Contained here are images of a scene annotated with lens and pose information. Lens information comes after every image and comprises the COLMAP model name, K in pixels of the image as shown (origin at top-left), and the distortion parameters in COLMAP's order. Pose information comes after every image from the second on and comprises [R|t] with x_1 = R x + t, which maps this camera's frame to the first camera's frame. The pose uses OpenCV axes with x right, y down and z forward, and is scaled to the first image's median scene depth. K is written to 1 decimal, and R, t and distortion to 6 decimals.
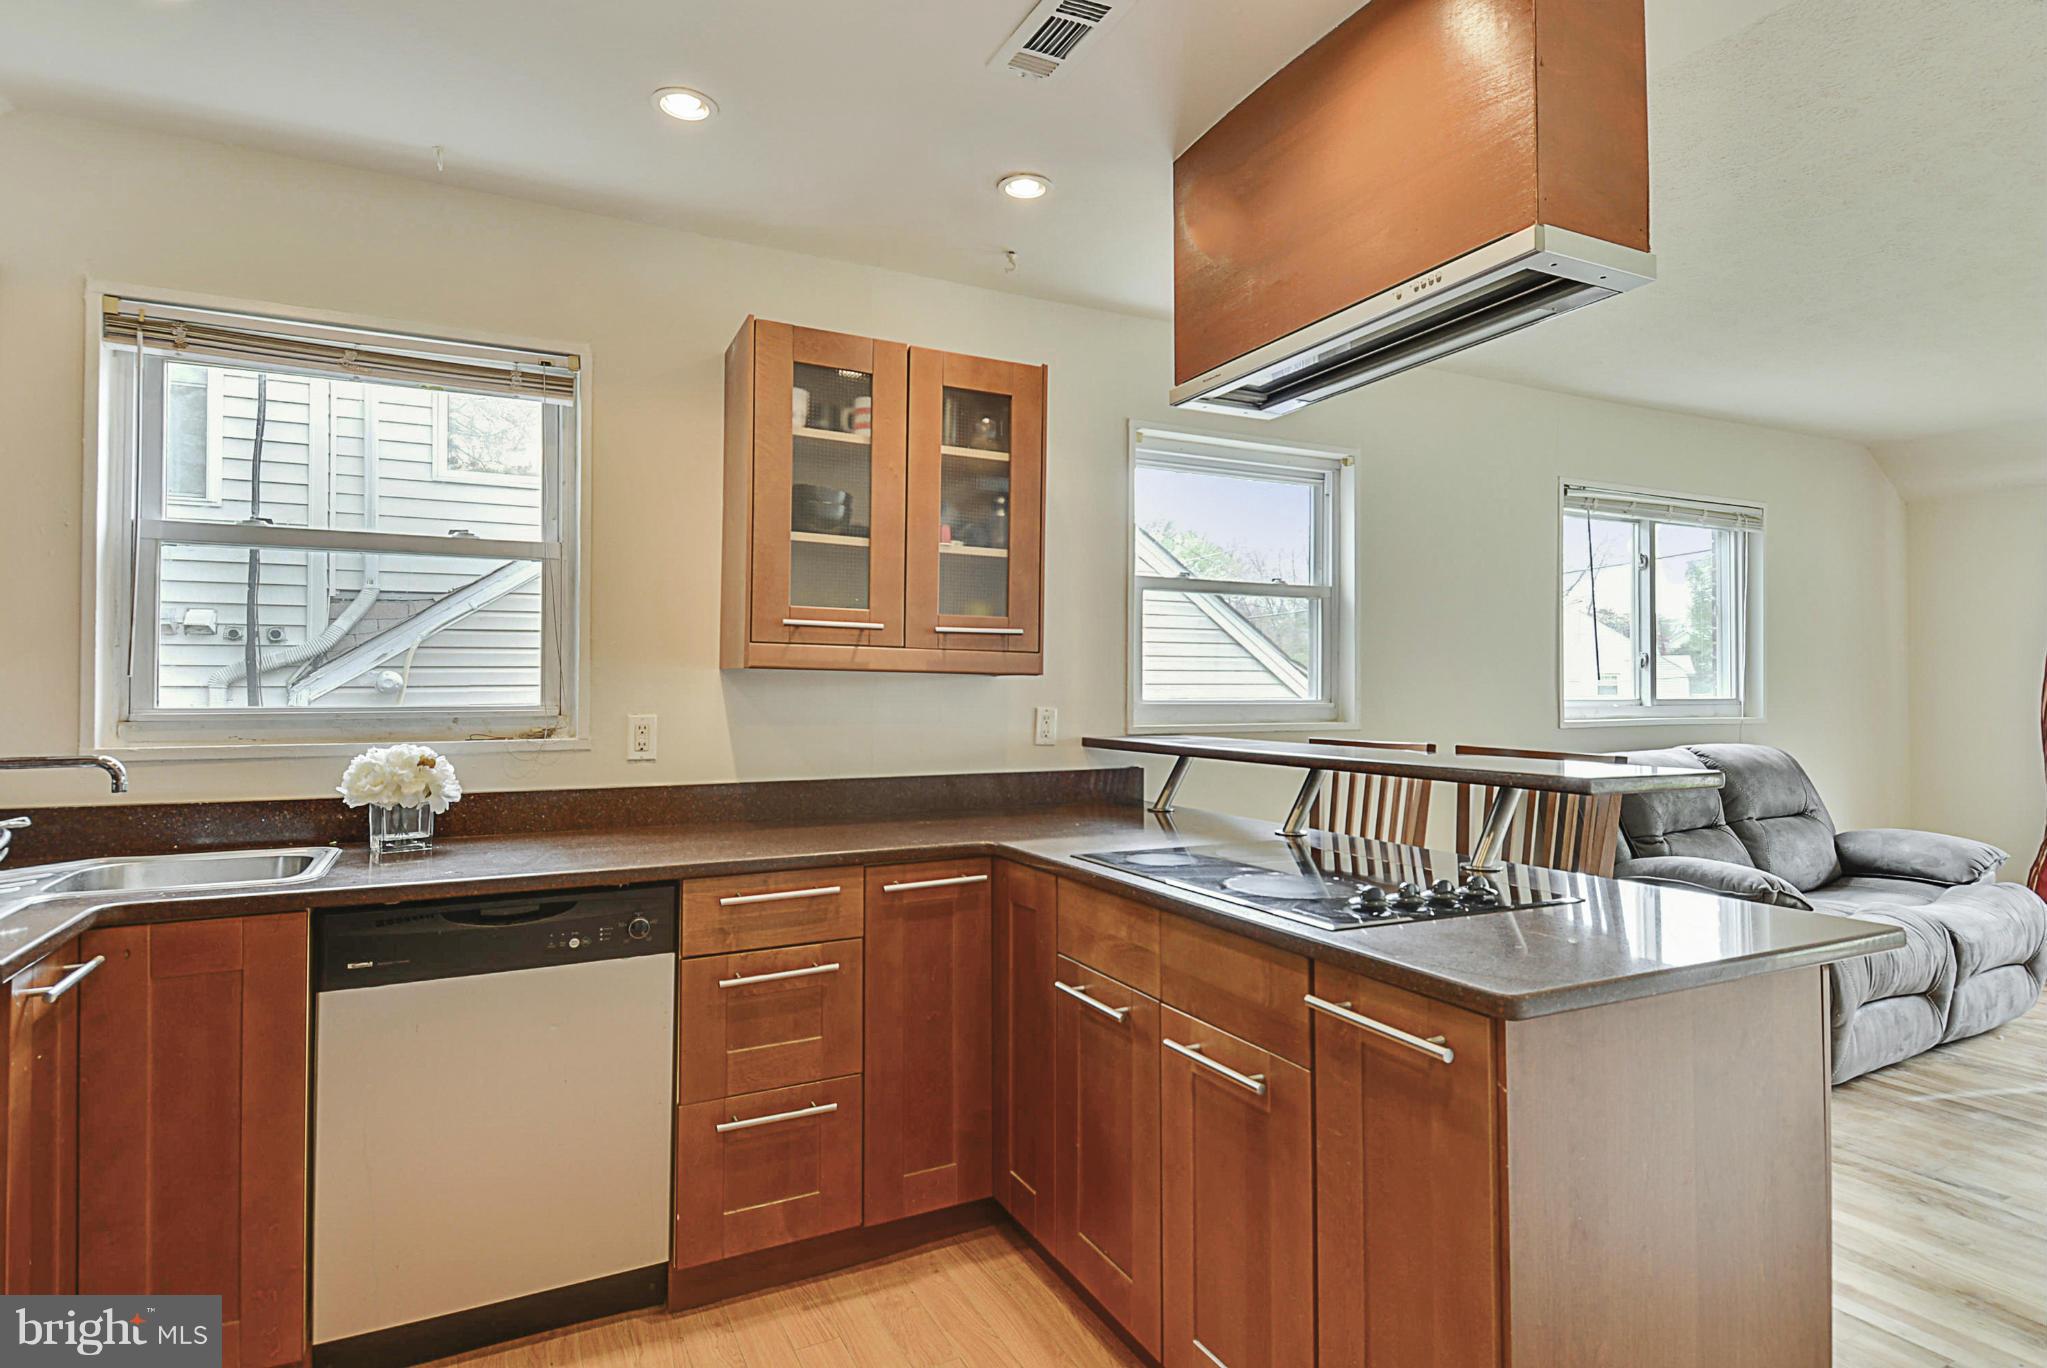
lens RADIAL K [[1075.1, 0, 1077.2], [0, 1075.1, 662.1], [0, 0, 1]] dist [0.003334, 0.000054]
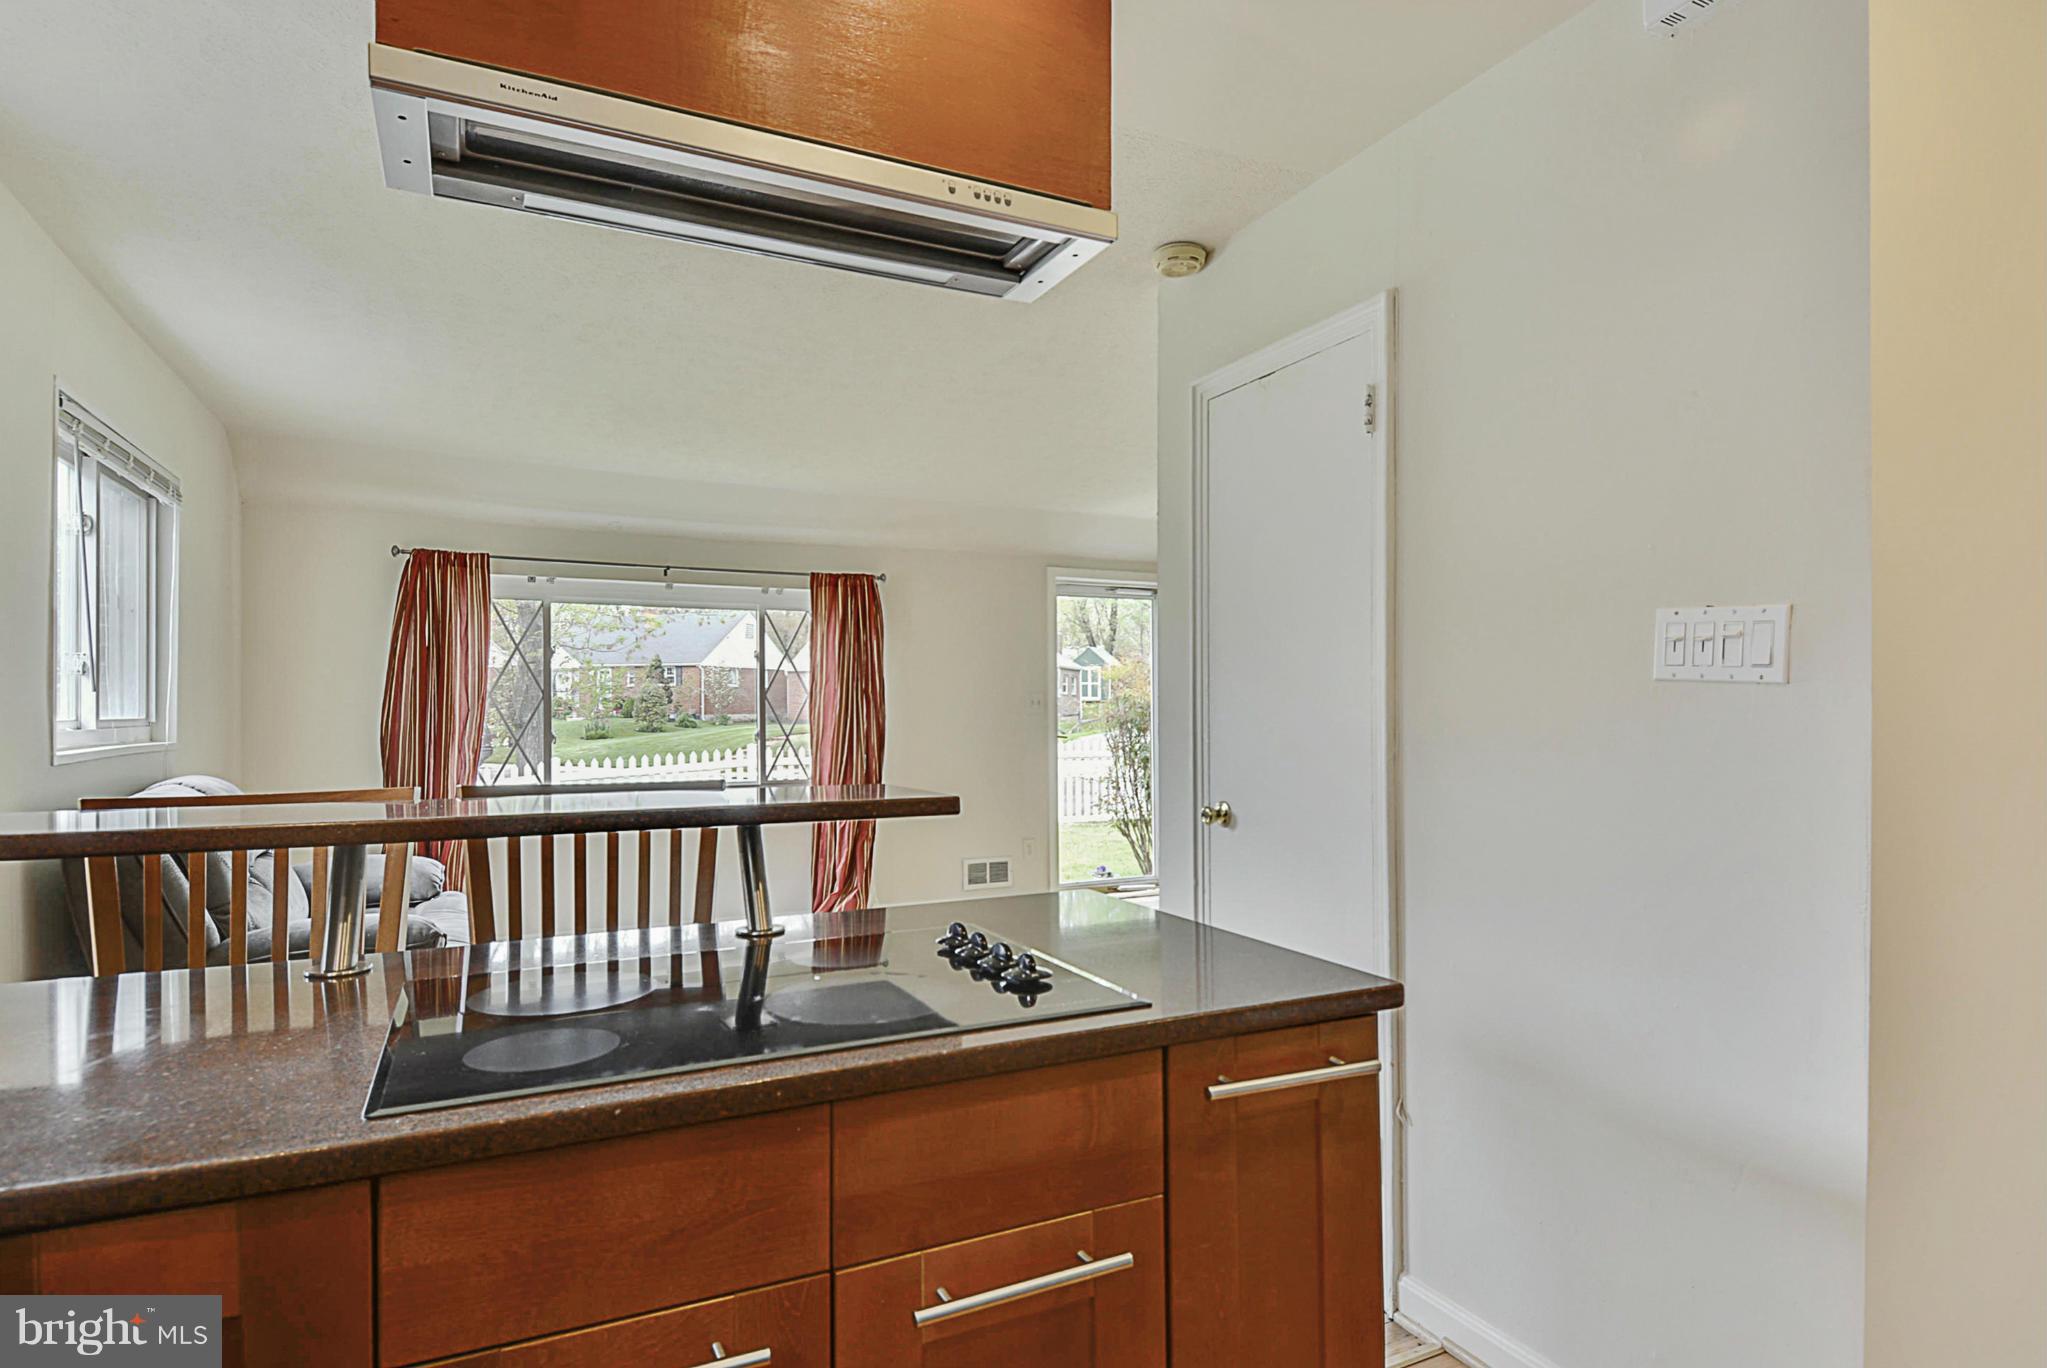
lens RADIAL K [[1118.0, 0, 1051.9], [0, 1118.0, 707.4], [0, 0, 1]] dist [0.040852, -0.059303]
pose [[0.010094, 0.001733, 0.999948, -0.226946], [-0.024608, 0.999696, -0.001484, 0.013255], [-0.999646, -0.024591, 0.010134, 0.412210]]
